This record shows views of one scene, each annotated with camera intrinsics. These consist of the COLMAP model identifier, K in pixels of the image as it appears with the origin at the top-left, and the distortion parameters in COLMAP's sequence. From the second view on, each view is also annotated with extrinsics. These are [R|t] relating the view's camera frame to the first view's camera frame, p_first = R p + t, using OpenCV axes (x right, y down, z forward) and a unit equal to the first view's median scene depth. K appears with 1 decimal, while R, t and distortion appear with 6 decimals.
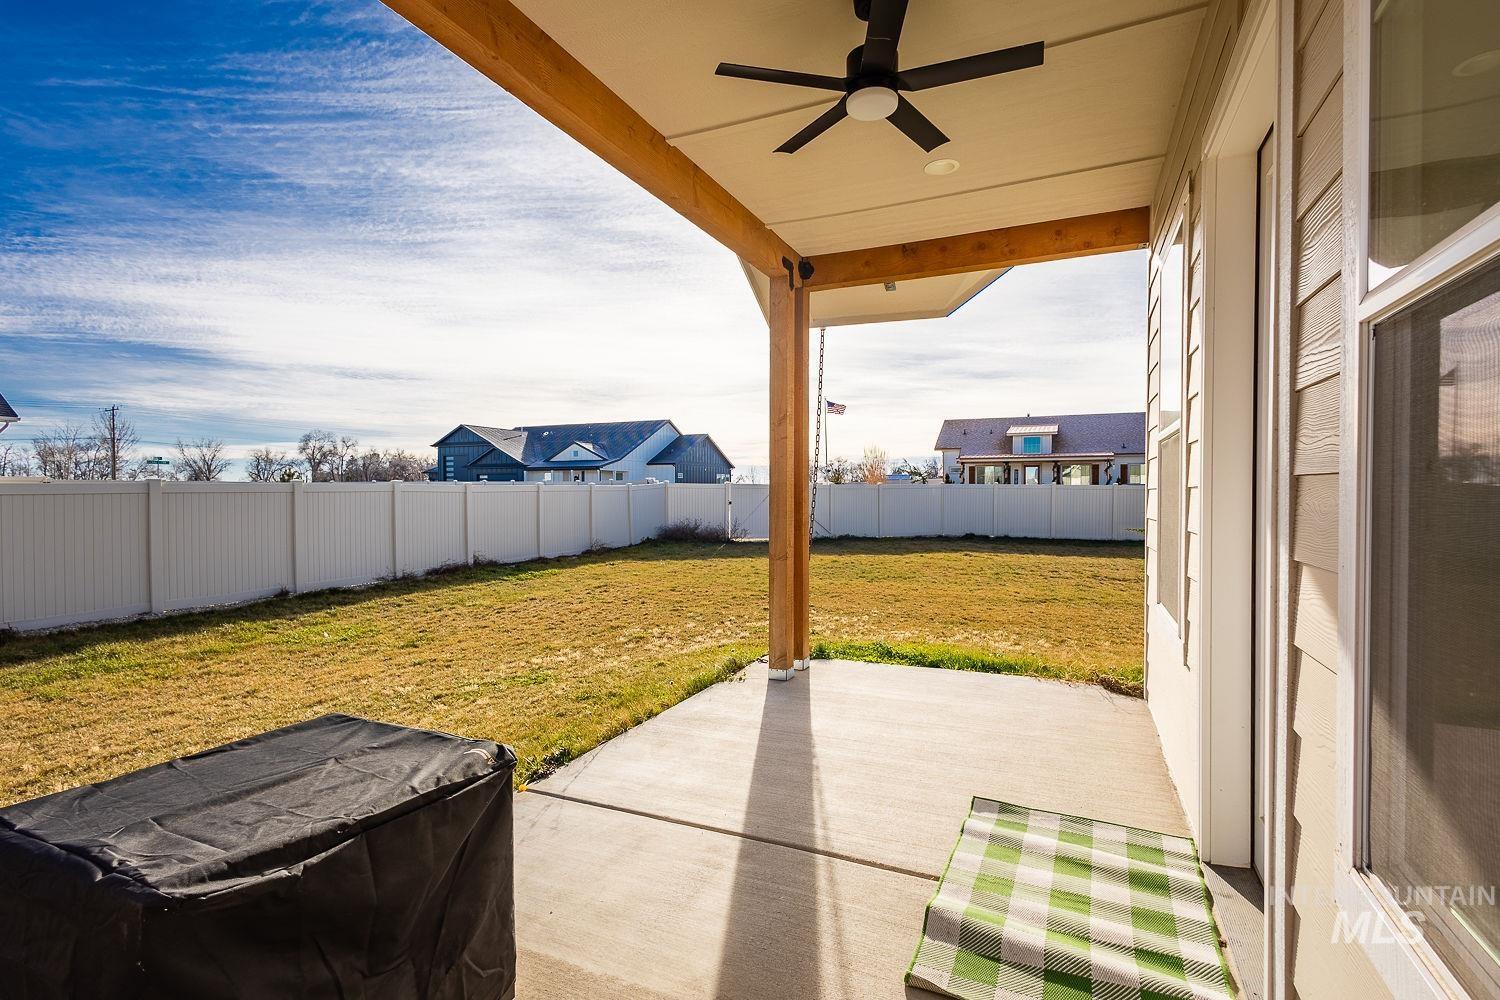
lens RADIAL K [[700.4, 0, 751.3], [0, 700.4, 501.2], [0, 0, 1]] dist [0.002986, -0.000388]
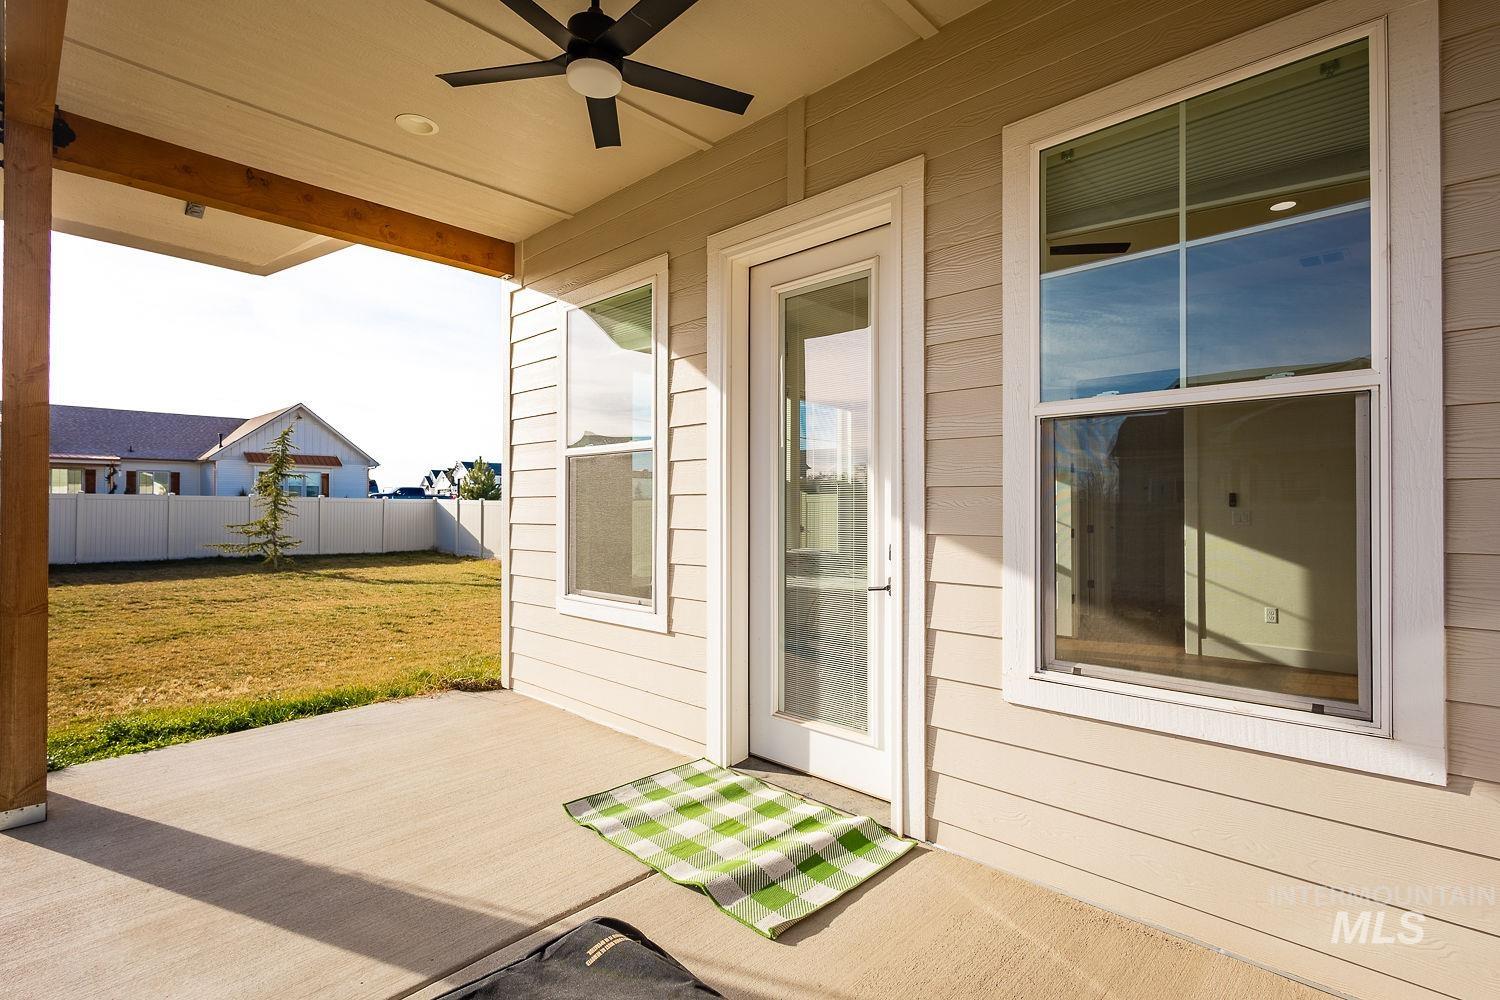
lens RADIAL K [[700.4, 0, 751.3], [0, 700.4, 501.2], [0, 0, 1]] dist [0.002986, -0.000388]
pose [[0.318523, 0.004989, 0.947902, -0.550048], [0.012098, 0.999883, -0.009328, 0.006345], [-0.947838, 0.014439, 0.318425, 0.439874]]
